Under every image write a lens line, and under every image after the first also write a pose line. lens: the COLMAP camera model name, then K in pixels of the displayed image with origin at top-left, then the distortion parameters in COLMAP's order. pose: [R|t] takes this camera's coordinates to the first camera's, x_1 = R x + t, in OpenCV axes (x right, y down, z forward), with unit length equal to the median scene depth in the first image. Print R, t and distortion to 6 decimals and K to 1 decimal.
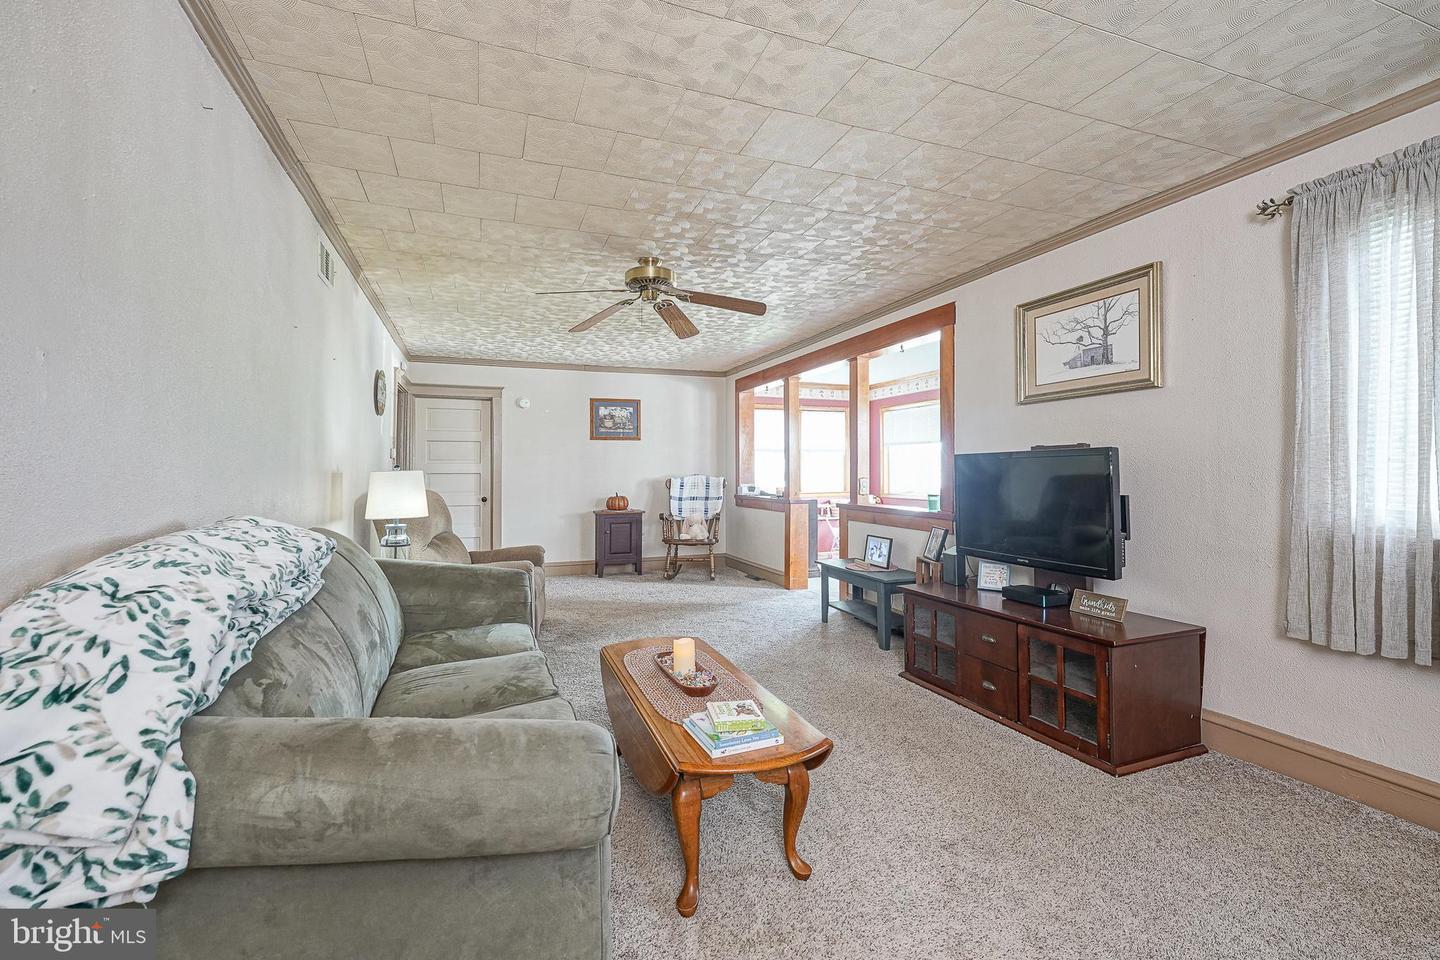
lens RADIAL K [[569.0, 0, 719.6], [0, 569.0, 462.0], [0, 0, 1]] dist [-0.000724, -0.000003]
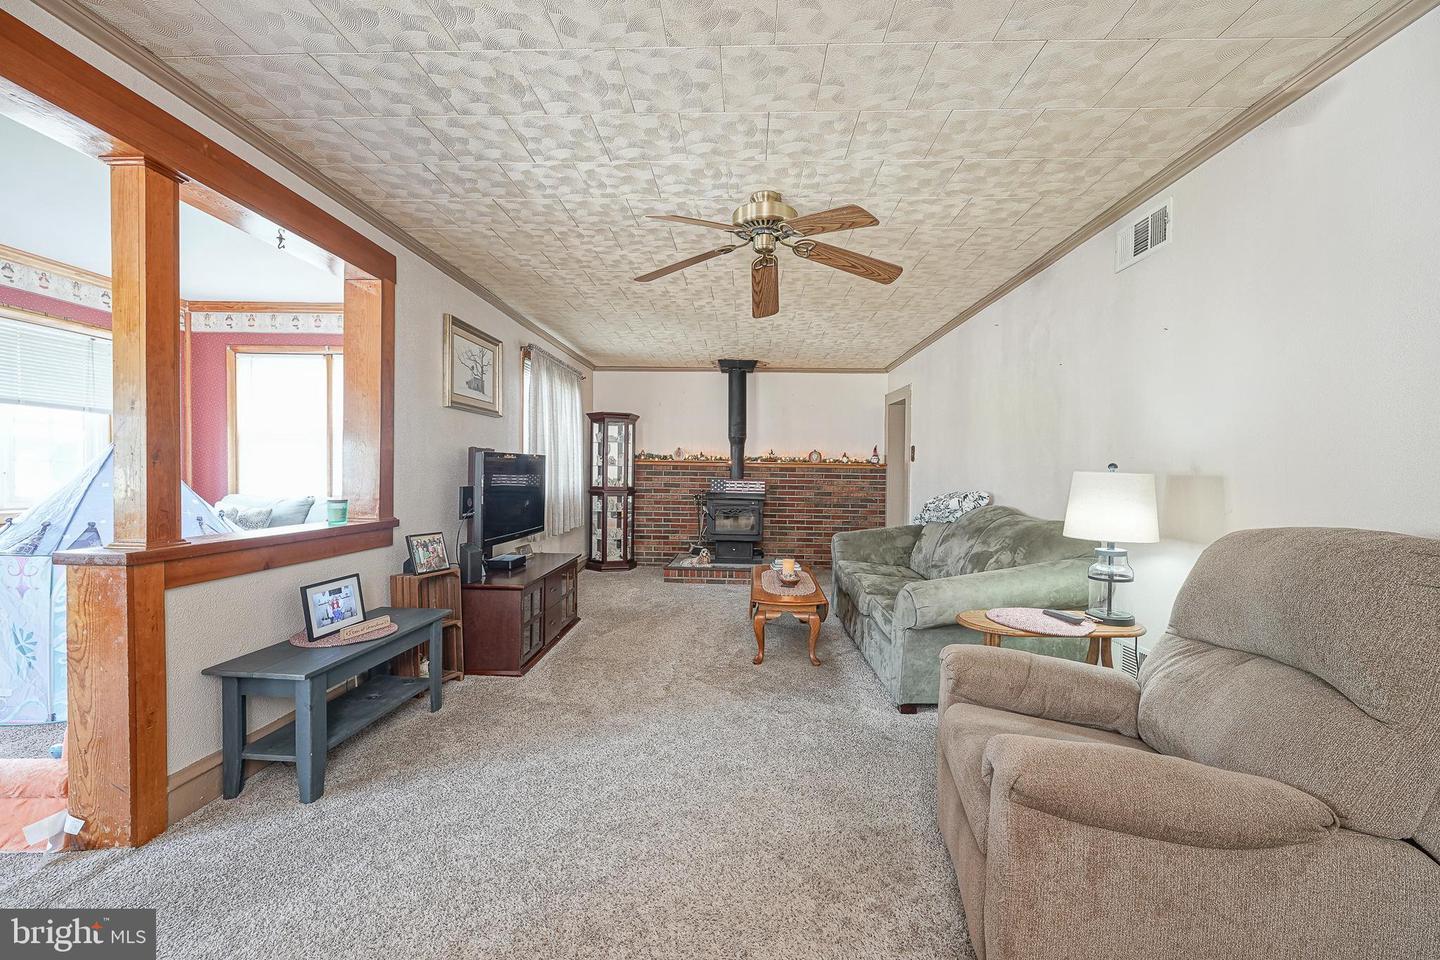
lens RADIAL K [[572.5, 0, 728.2], [0, 572.5, 481.1], [0, 0, 1]] dist [0.001134, 0.000241]
pose [[-0.936683, -0.013807, 0.349905, -0.169002], [-0.016718, 0.999846, -0.005300, 0.017561], [-0.349778, -0.010814, -0.936770, 0.821056]]
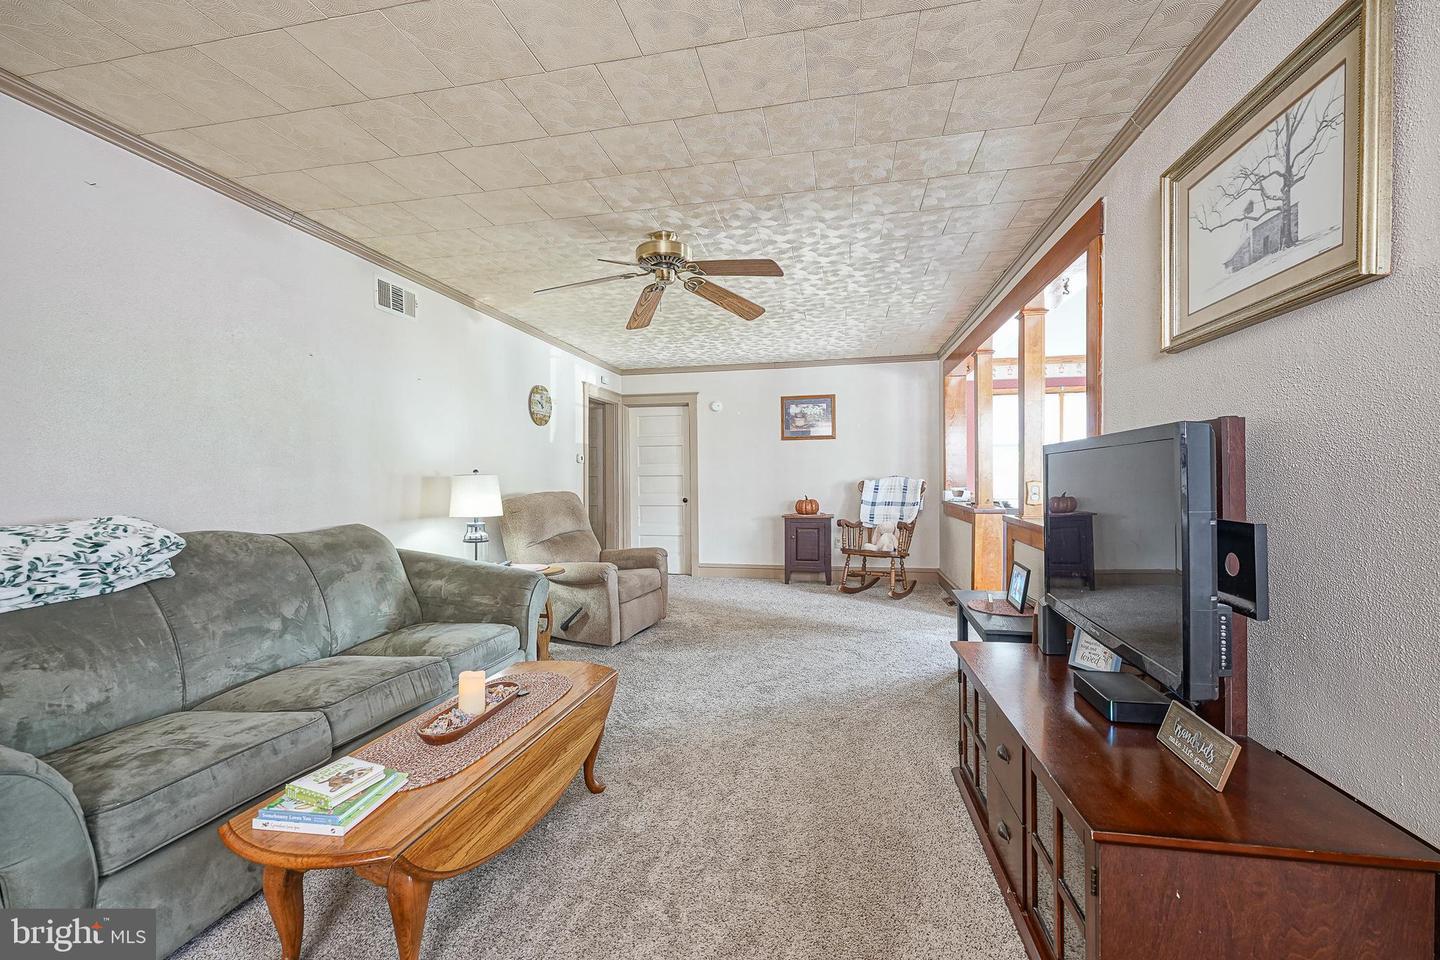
lens RADIAL K [[572.5, 0, 728.2], [0, 572.5, 481.1], [0, 0, 1]] dist [0.001134, 0.000241]
pose [[0.862729, 0.002153, -0.505661, 0.194558], [0.014046, 0.999503, 0.028220, 0.001589], [0.505471, -0.031448, 0.862270, 0.127398]]
